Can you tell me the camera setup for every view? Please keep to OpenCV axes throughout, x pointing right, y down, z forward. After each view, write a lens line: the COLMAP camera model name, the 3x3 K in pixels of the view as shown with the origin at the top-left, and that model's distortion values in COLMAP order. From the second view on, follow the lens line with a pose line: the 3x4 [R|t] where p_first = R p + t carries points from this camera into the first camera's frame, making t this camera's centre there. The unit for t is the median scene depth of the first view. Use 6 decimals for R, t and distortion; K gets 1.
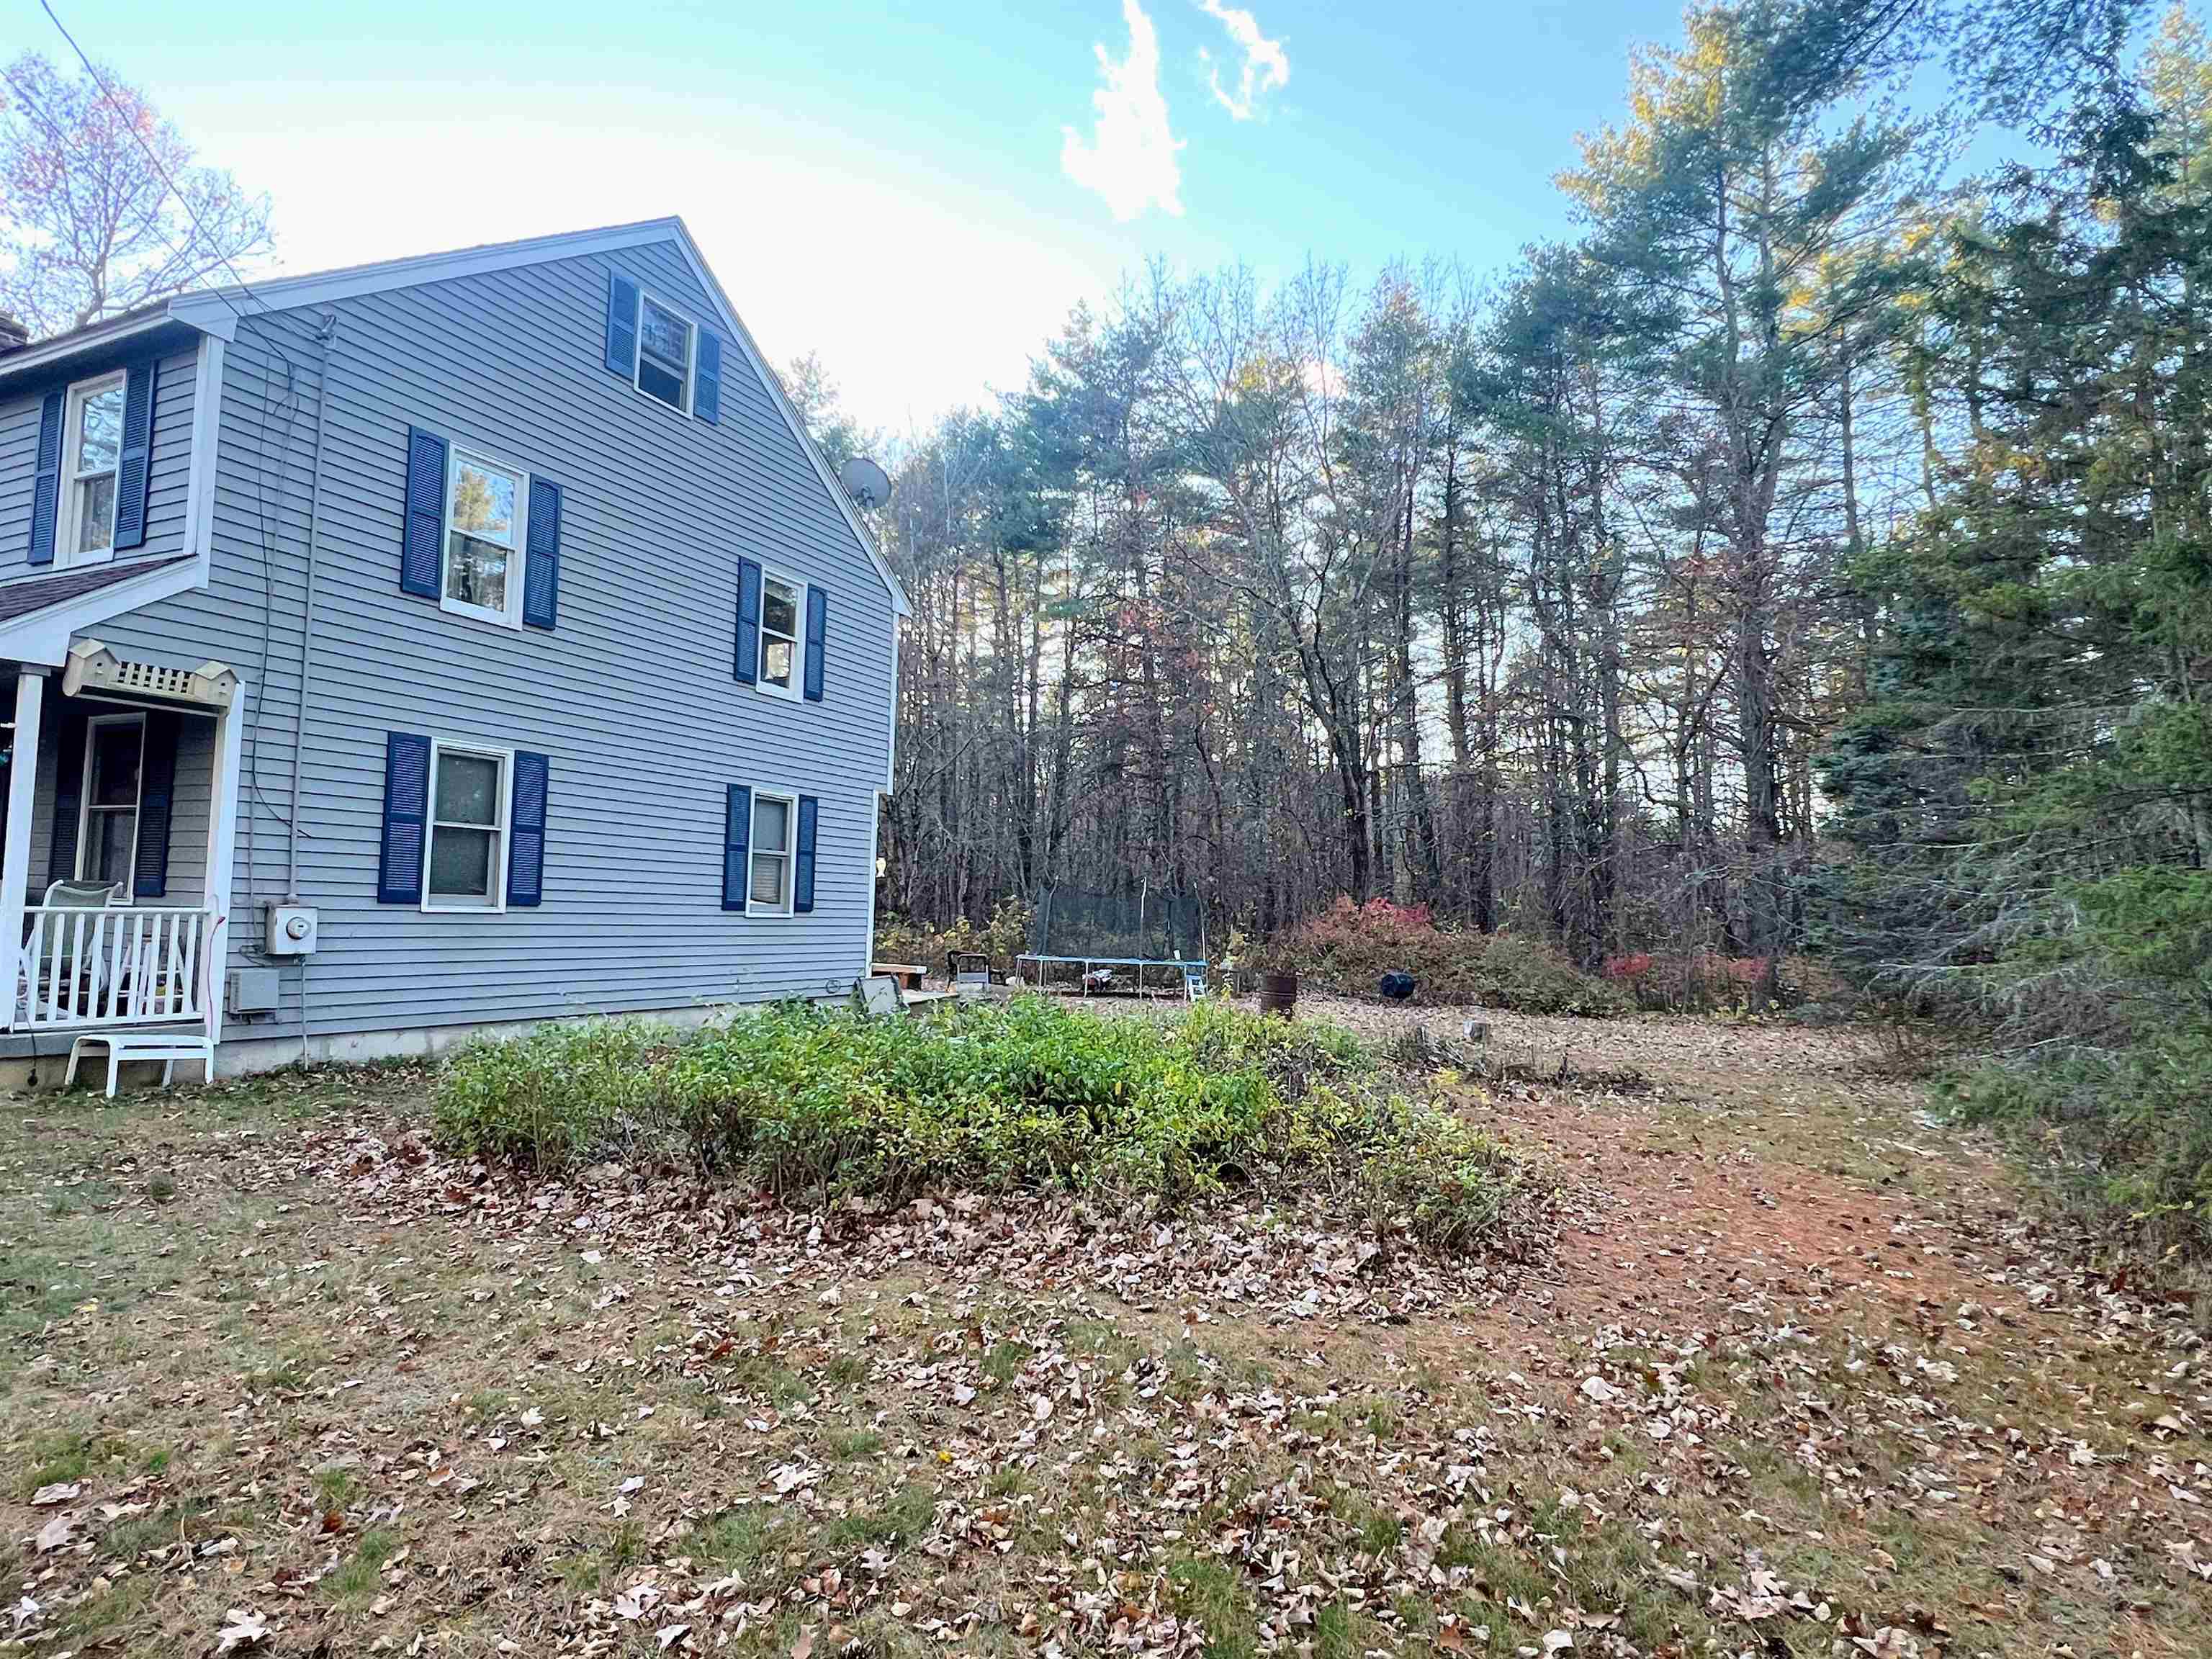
lens RADIAL K [[1232.7, 0, 1106.0], [0, 1232.7, 829.5], [0, 0, 1]] dist [-0.000172, 0.000789]
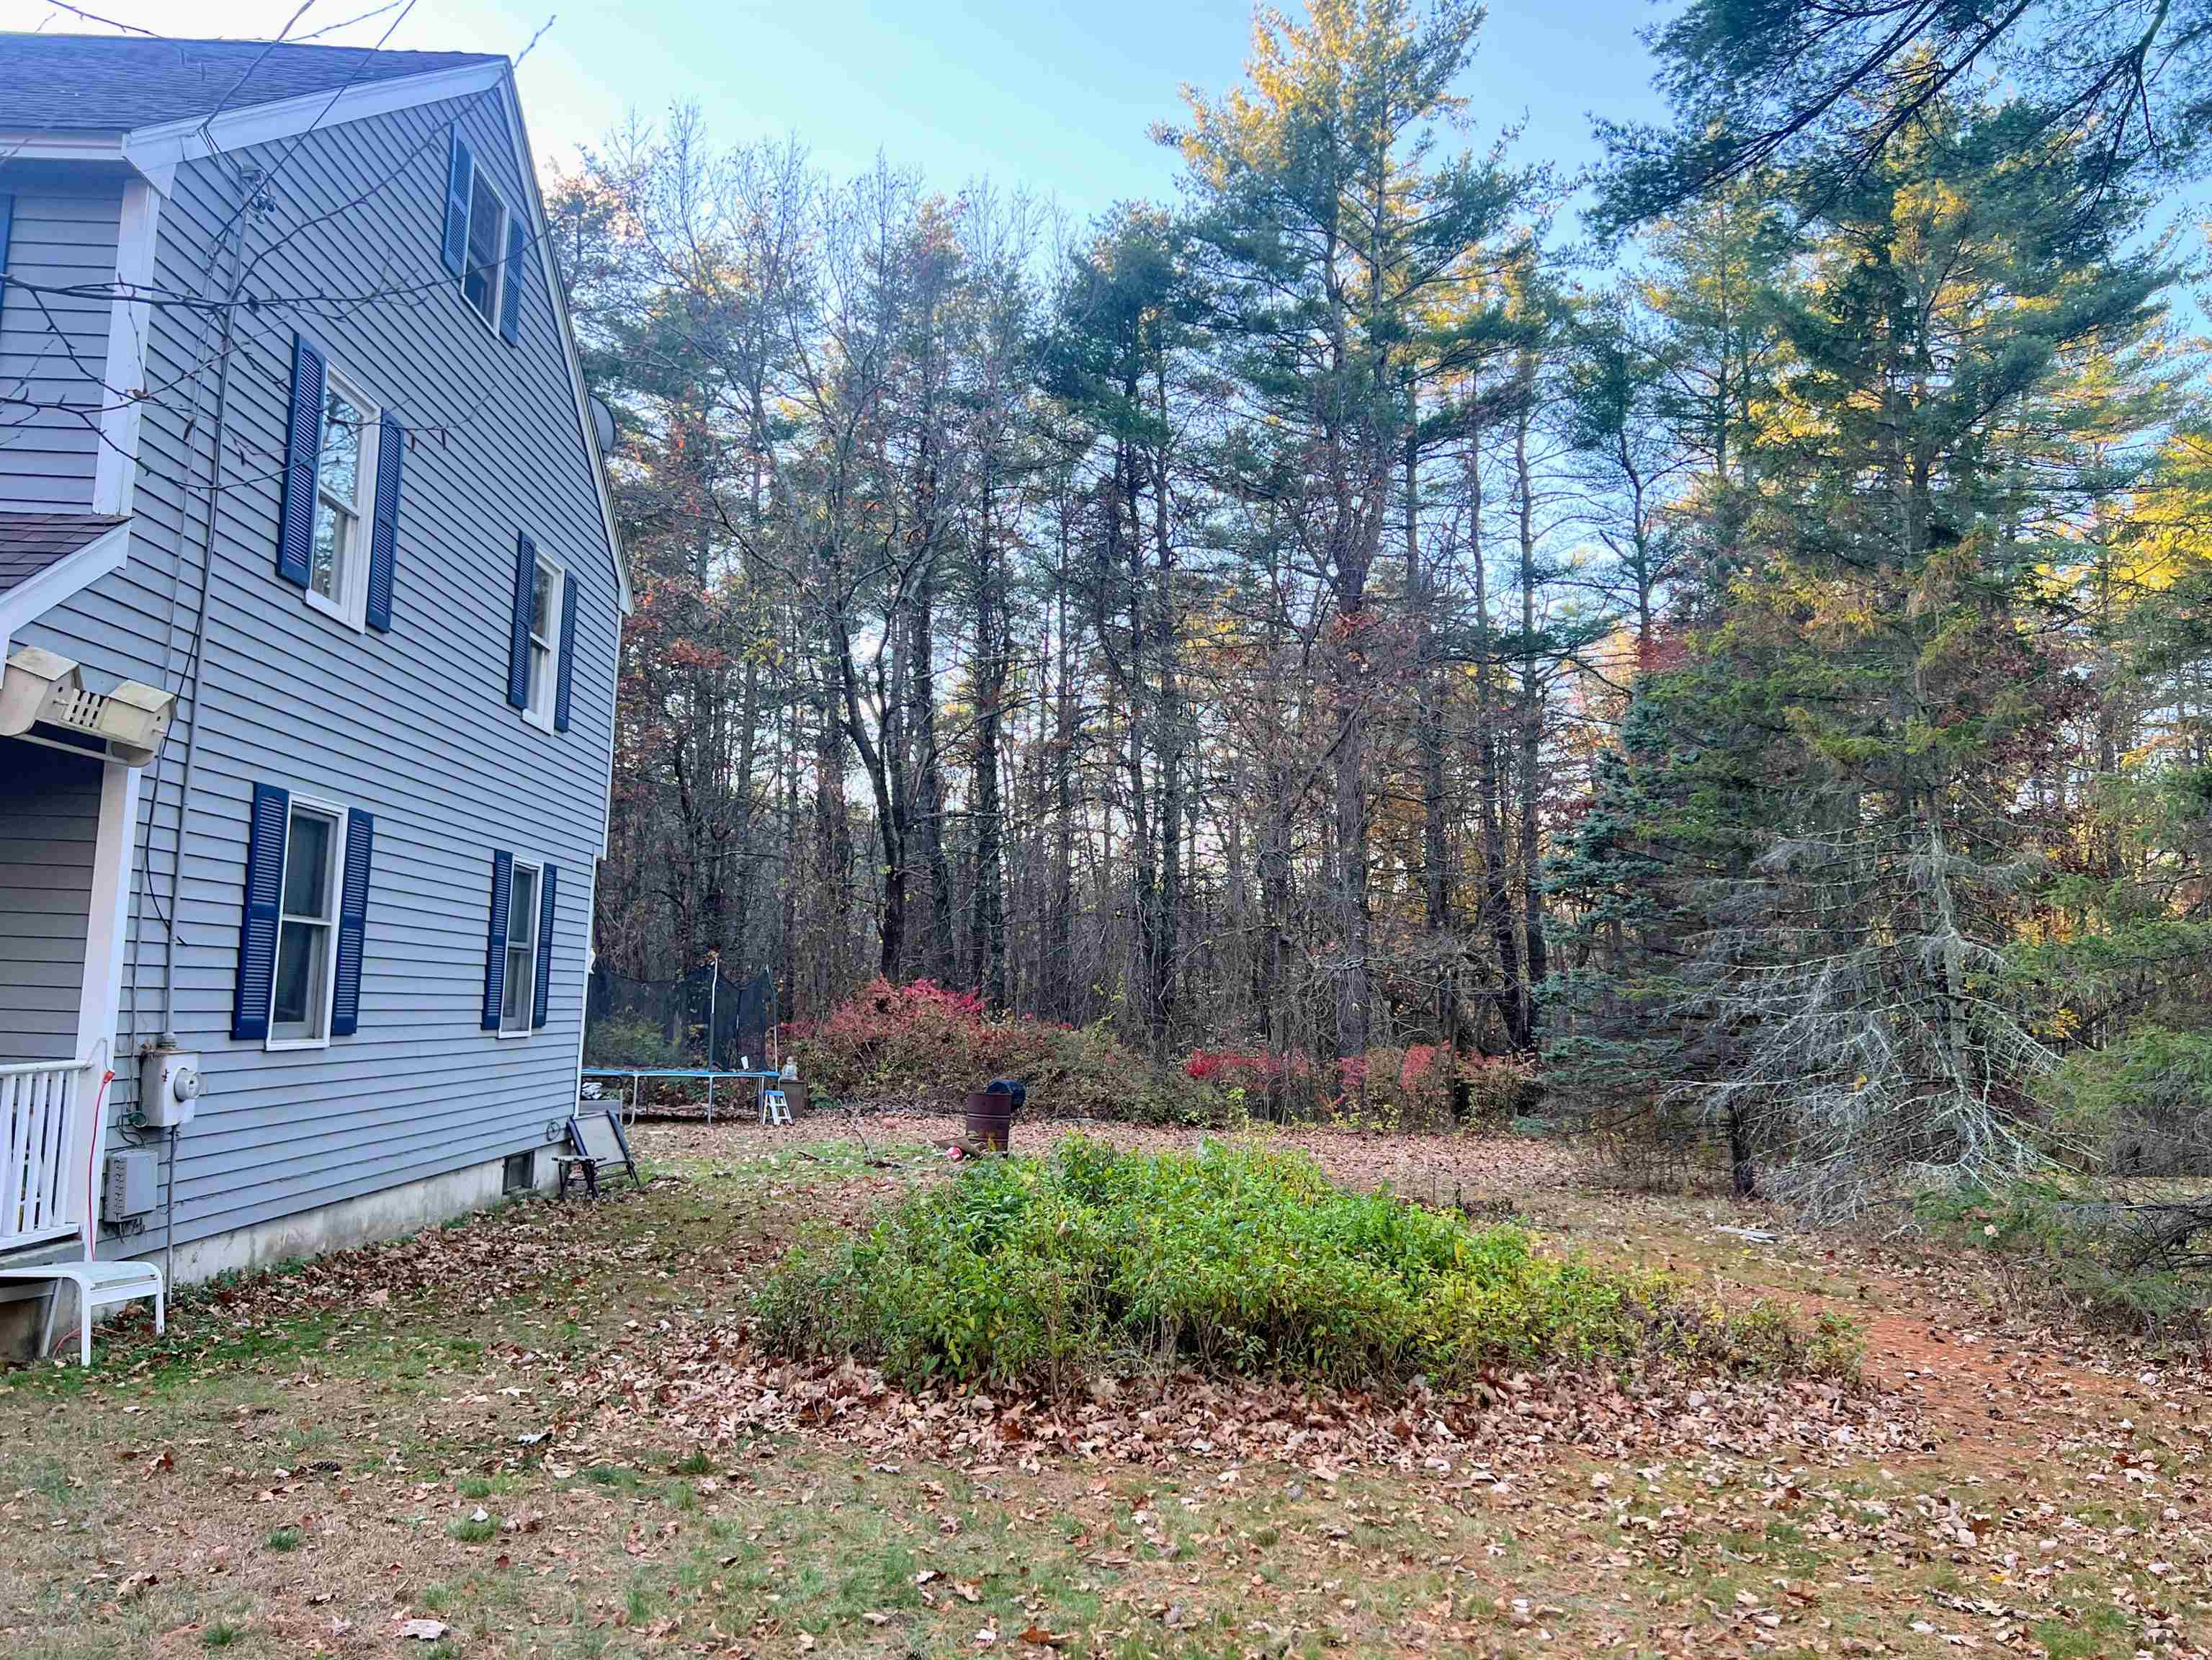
lens RADIAL K [[1681.9, 0, 1106.0], [0, 1681.9, 830.0], [0, 0, 1]] dist [0.004359, 0.000024]
pose [[0.890436, 0.051105, 0.452230, -0.439598], [-0.041854, 0.998660, -0.030445, -0.034509], [-0.453180, 0.008181, 0.891382, -0.020689]]
